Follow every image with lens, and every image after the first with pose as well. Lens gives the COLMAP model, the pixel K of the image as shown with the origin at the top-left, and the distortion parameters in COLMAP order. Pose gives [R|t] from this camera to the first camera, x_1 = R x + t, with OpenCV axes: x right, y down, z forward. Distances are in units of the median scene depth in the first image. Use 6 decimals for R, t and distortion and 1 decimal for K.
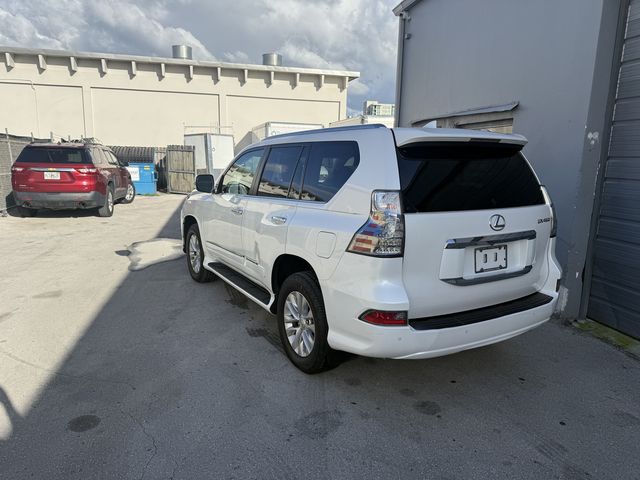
lens RADIAL K [[457.2, 0, 323.2], [0, 457.2, 242.5], [0, 0, 1]] dist [-0.028769, 0.003593]
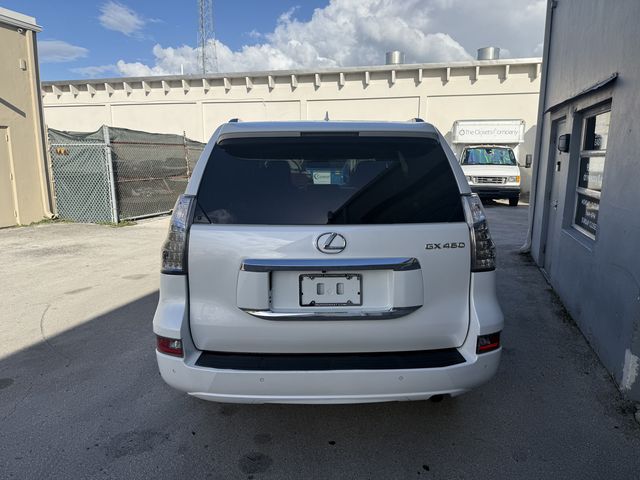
lens RADIAL K [[454.5, 0, 321.2], [0, 454.5, 221.0], [0, 0, 1]] dist [0.050612, -0.089054]
pose [[0.859801, 0.047338, -0.508431, 0.152937], [-0.072057, 0.996978, -0.029029, -0.011926], [0.505520, 0.061595, 0.860613, 0.068077]]
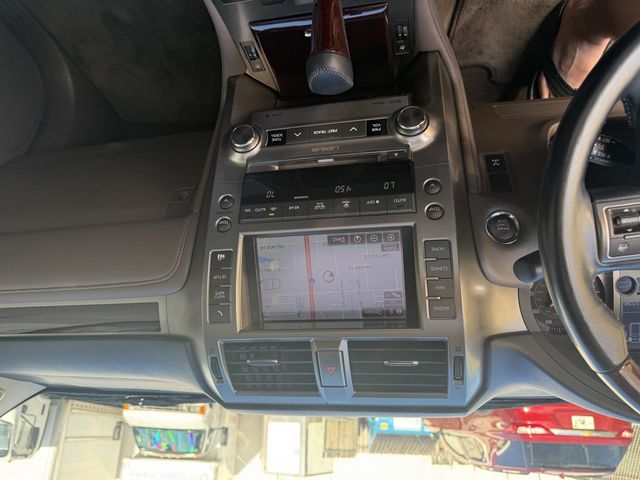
lens RADIAL K [[457.2, 0, 323.2], [0, 457.2, 242.5], [0, 0, 1]] dist [-0.028769, 0.003593]
pose [[-0.939743, -0.139464, -0.312142, -0.021767], [0.073763, -0.974219, 0.213203, -0.043286], [-0.333829, 0.177332, 0.925803, 0.335783]]
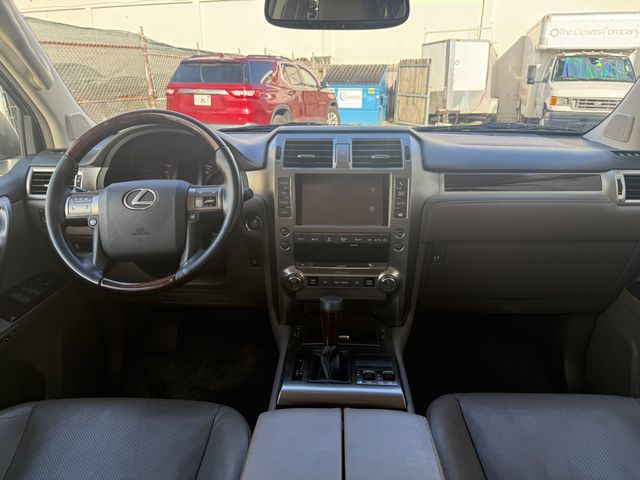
lens RADIAL K [[446.5, 0, 320.0], [0, 446.5, 240.0], [0, 0, 1]] dist [0.043240, -0.073992]
pose [[0.831063, 0.161203, -0.532304, 0.000367], [-0.077806, 0.981361, 0.175719, -0.044077], [0.550709, -0.104617, 0.828115, 0.311527]]
